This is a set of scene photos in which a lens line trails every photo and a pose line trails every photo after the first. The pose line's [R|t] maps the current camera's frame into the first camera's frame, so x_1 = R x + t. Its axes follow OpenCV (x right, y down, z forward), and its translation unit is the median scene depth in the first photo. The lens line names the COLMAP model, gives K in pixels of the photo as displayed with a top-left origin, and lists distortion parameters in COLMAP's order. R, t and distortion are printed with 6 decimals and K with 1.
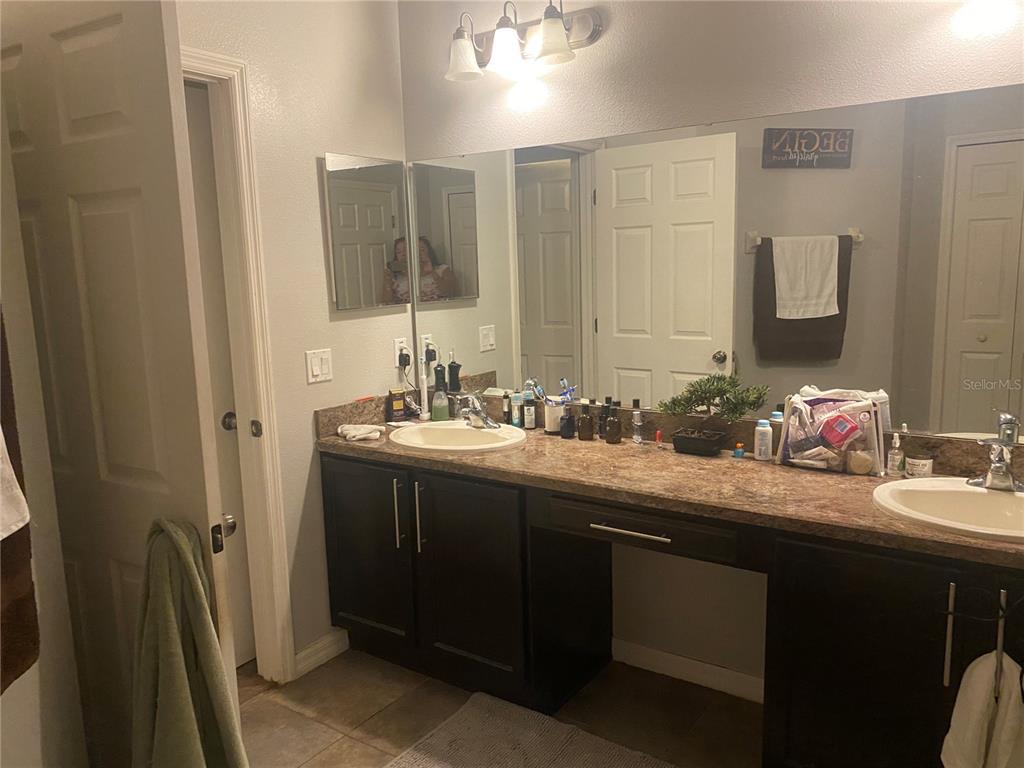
lens RADIAL K [[784.2, 0, 511.6], [0, 784.2, 386.8], [0, 0, 1]] dist [0.048197, -0.074608]
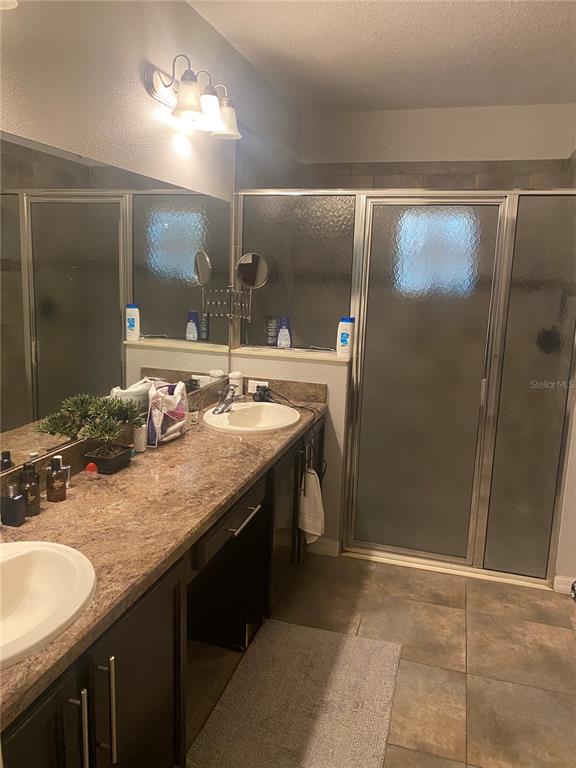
lens RADIAL K [[588.2, 0, 288.2], [0, 588.2, 382.4], [0, 0, 1]] dist [0.048197, -0.074608]
pose [[-0.317046, -0.181012, 0.930976, -0.650804], [0.119664, 0.966138, 0.228601, -0.211194], [-0.940831, 0.183881, -0.284650, 1.082435]]
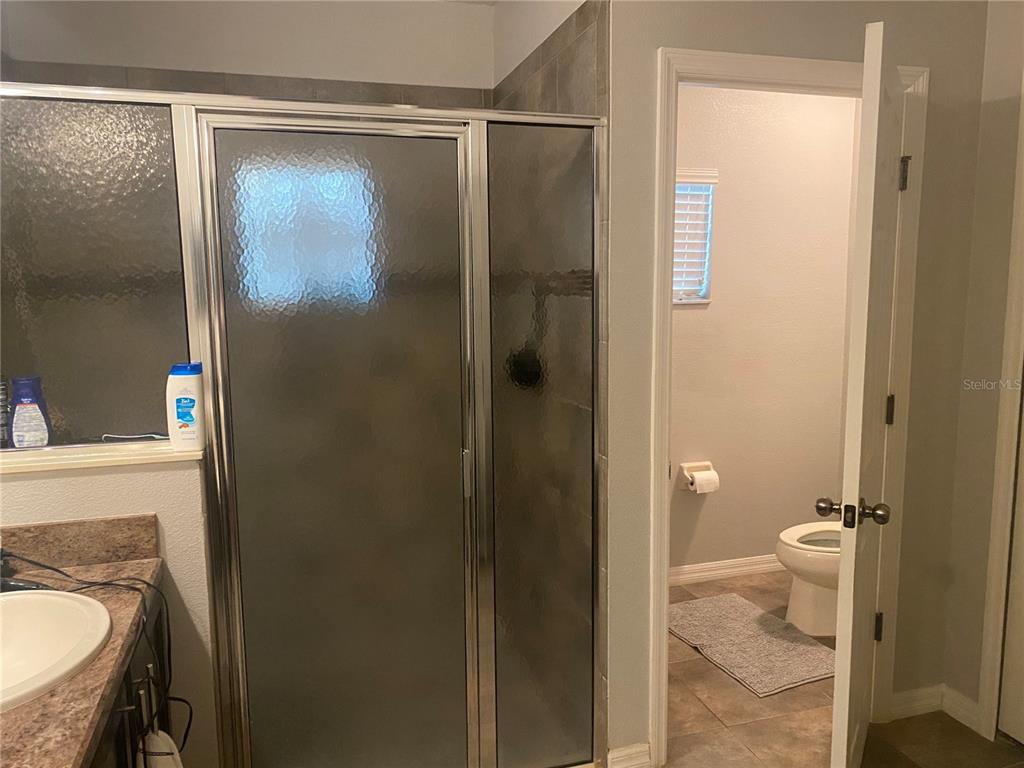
lens RADIAL K [[784.2, 0, 510.1], [0, 784.2, 378.5], [0, 0, 1]] dist [0.048197, -0.074608]
pose [[-0.785546, -0.055665, 0.616295, -0.201554], [0.120072, 0.963305, 0.240055, -0.176203], [-0.607042, 0.262574, -0.750036, 0.968123]]
